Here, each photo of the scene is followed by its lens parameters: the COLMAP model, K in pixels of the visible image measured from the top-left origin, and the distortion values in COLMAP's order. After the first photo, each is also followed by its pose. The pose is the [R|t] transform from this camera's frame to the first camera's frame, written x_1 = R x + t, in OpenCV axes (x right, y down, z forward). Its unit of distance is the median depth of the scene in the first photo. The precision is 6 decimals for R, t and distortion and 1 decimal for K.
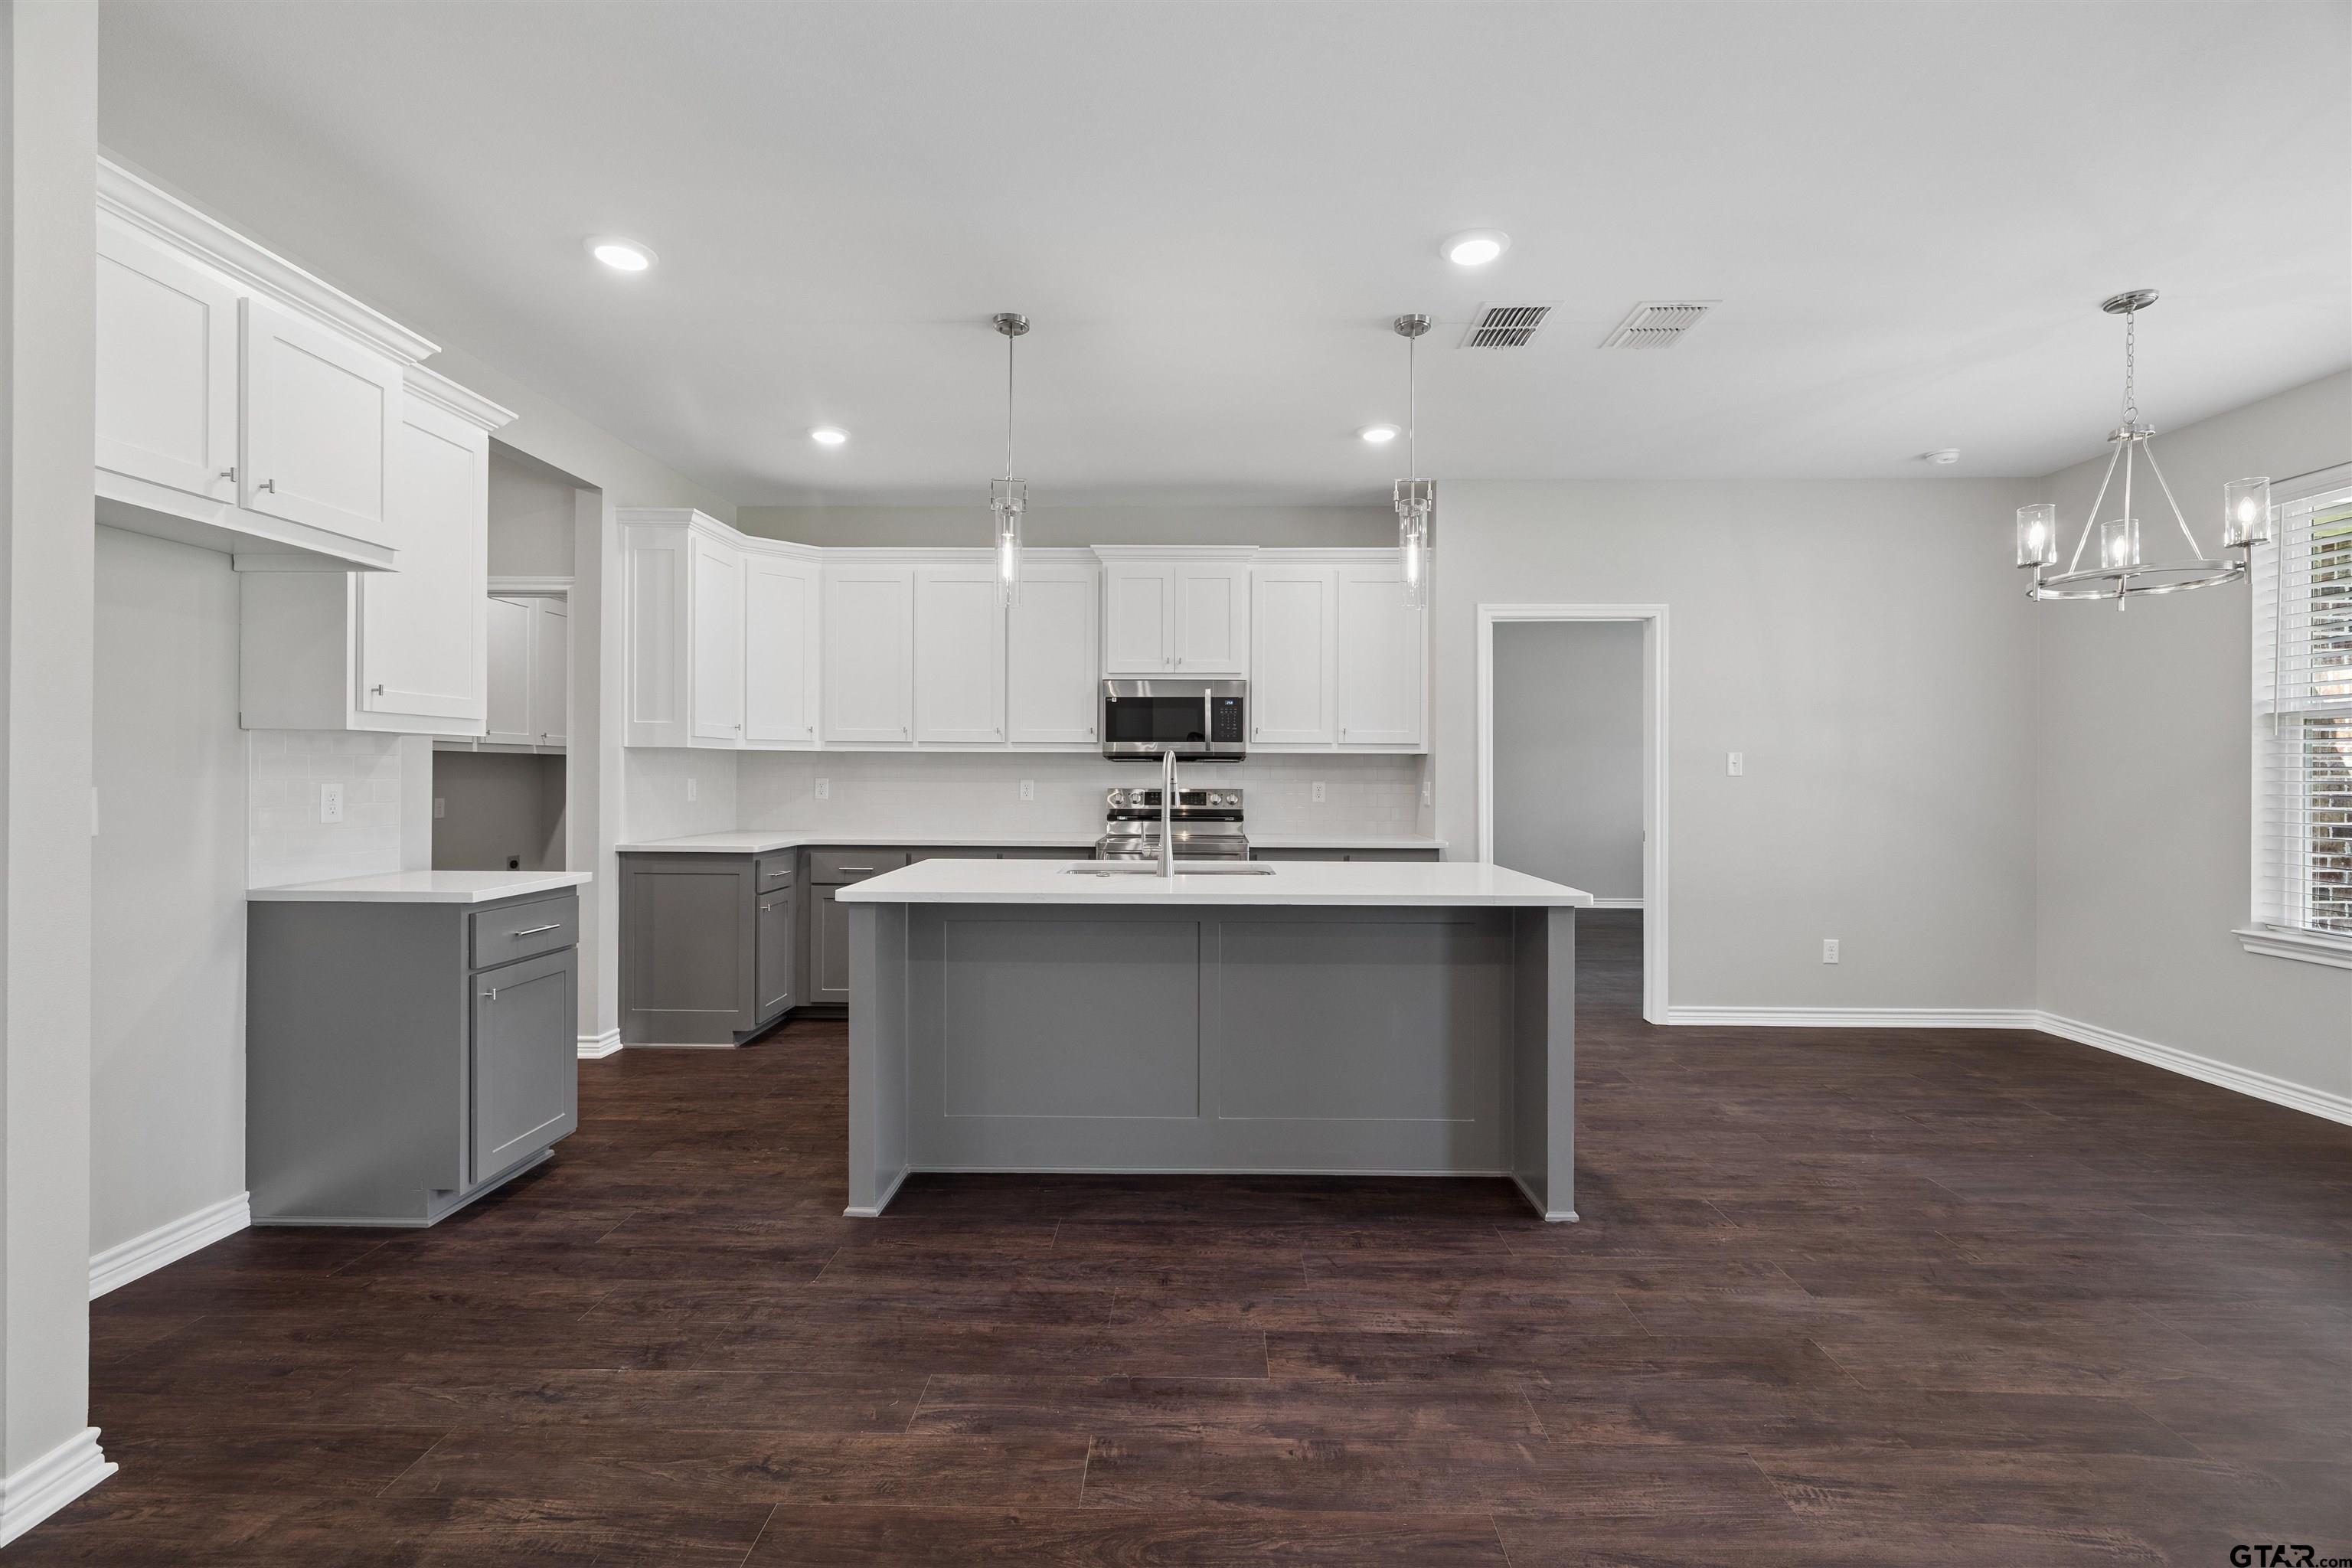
lens RADIAL K [[994.6, 0, 1199.5], [0, 994.6, 768.9], [0, 0, 1]] dist [0.003282, -0.000061]
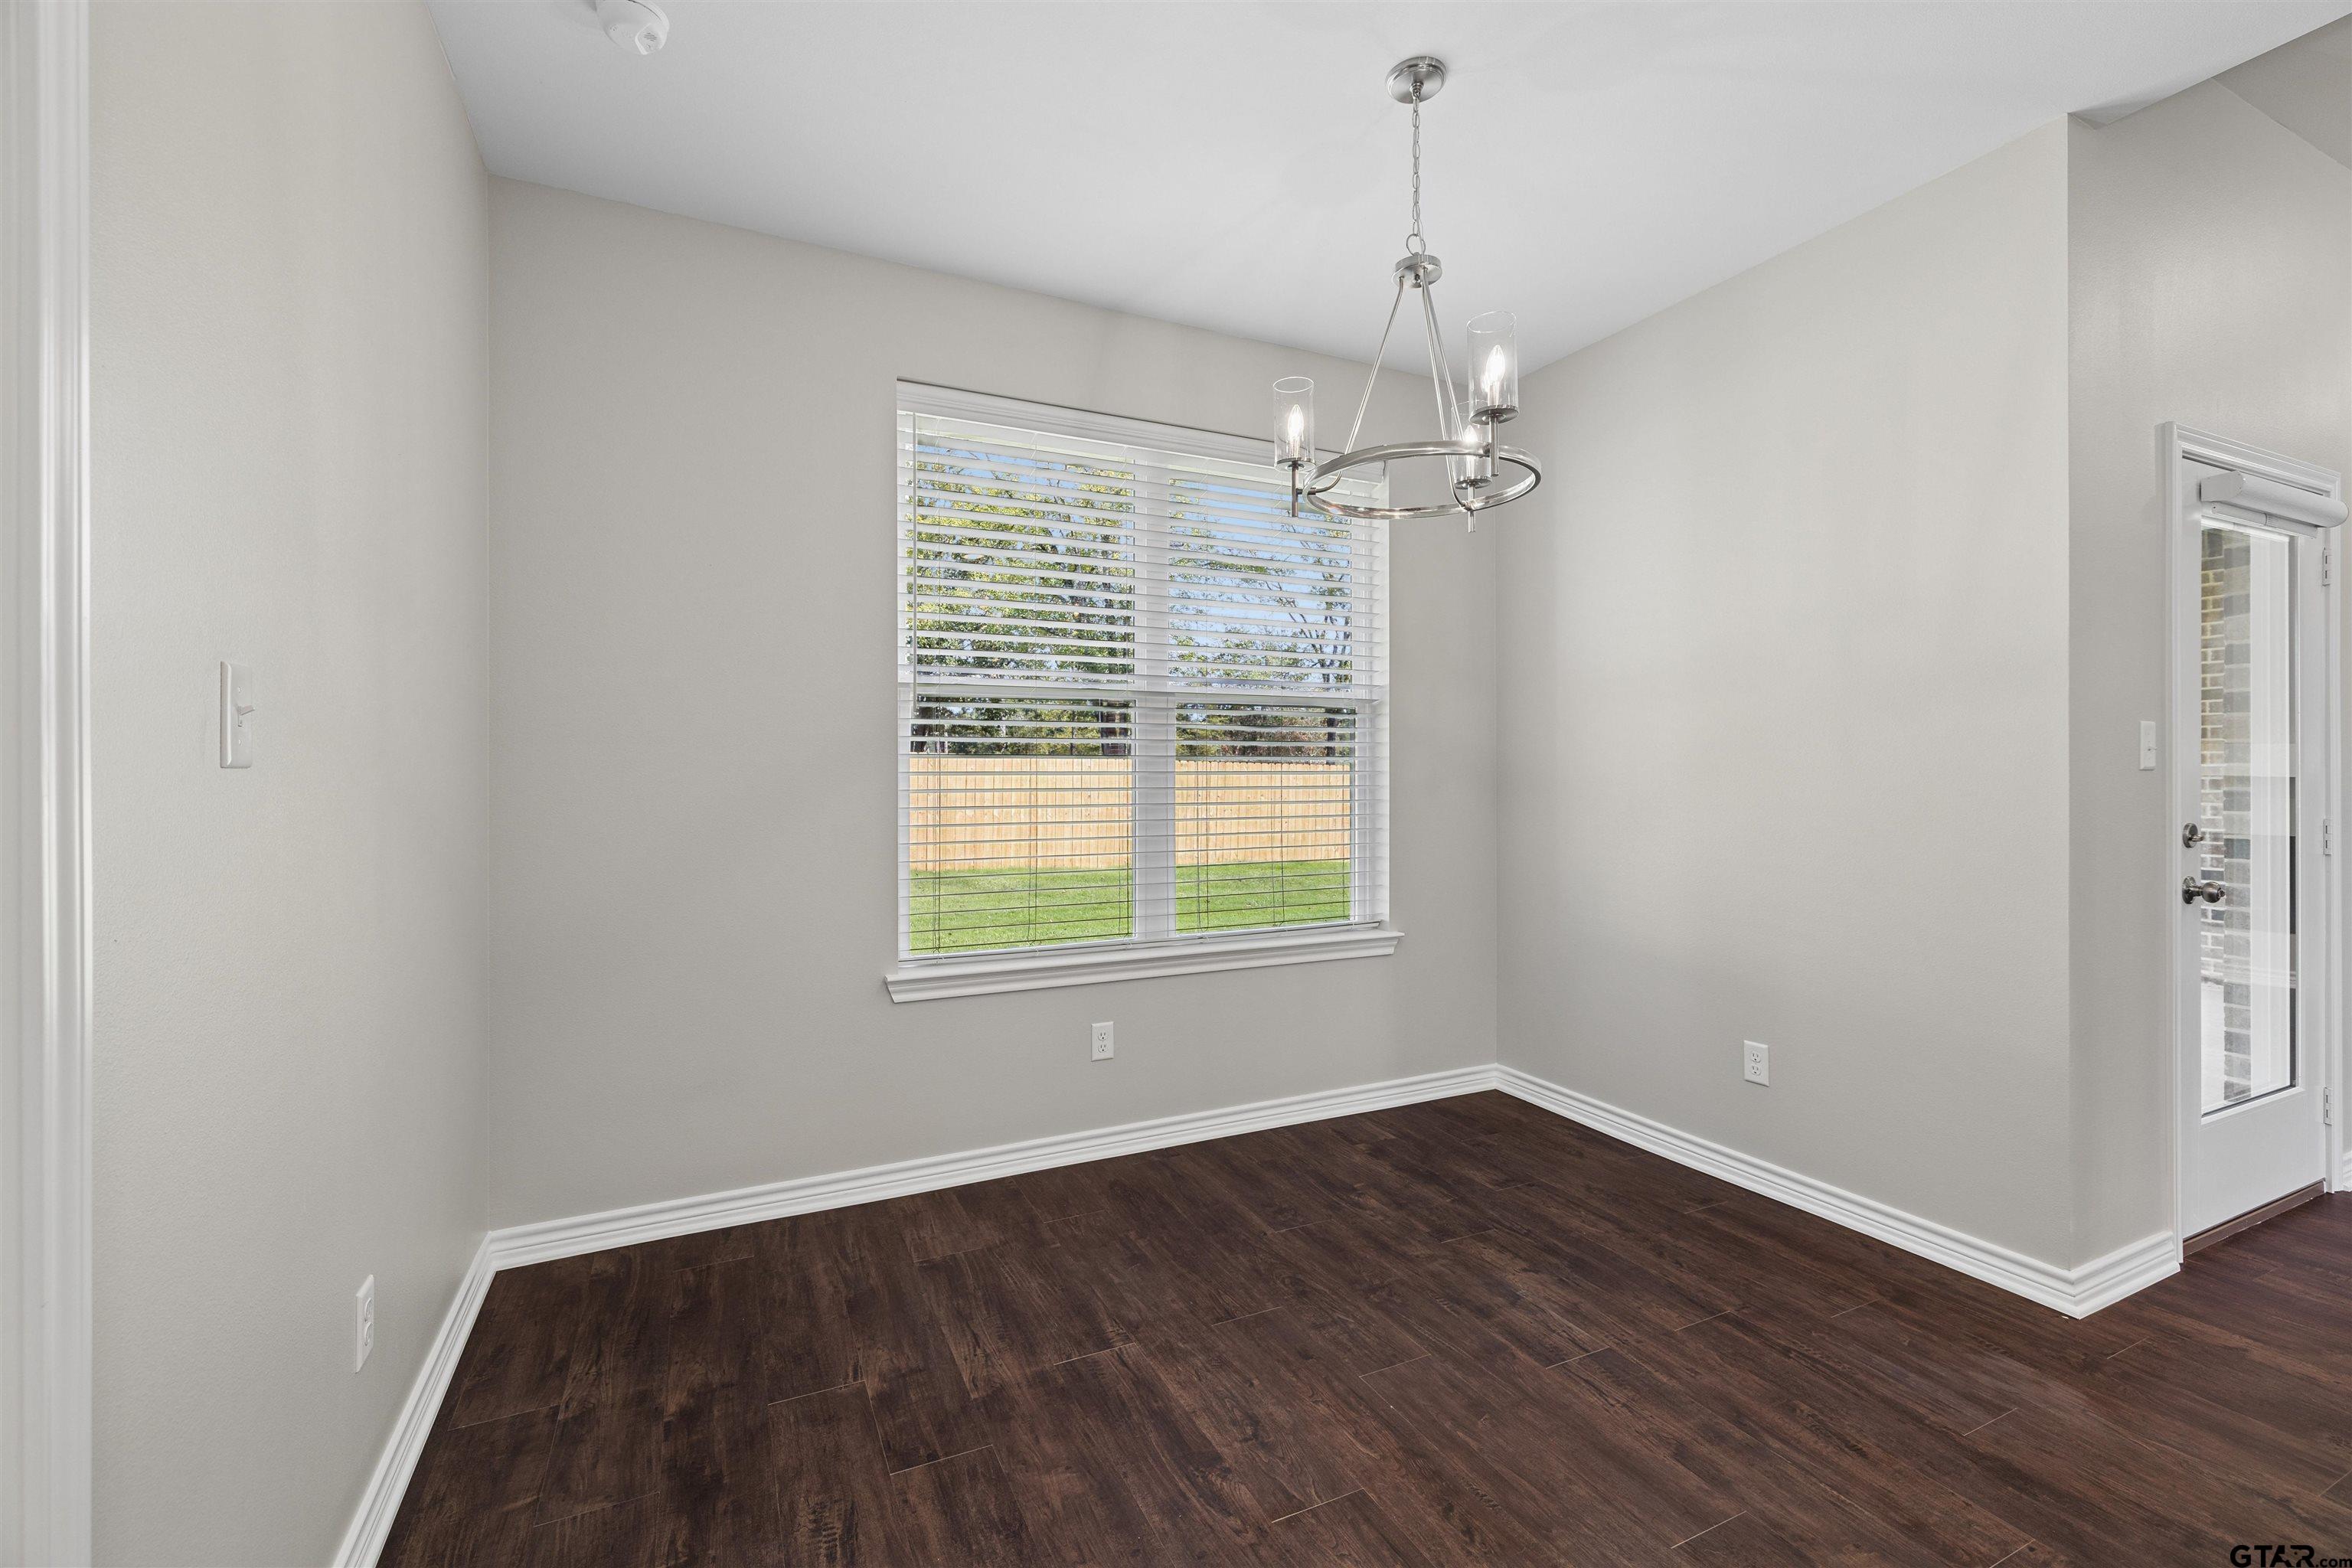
lens RADIAL K [[994.6, 0, 1172.8], [0, 994.6, 775.4], [0, 0, 1]] dist [0.003282, -0.000061]
pose [[-0.439500, -0.007353, 0.898213, 0.410757], [-0.003387, 0.999973, 0.006529, 0.016511], [-0.898236, -0.000173, -0.439513, 1.527487]]
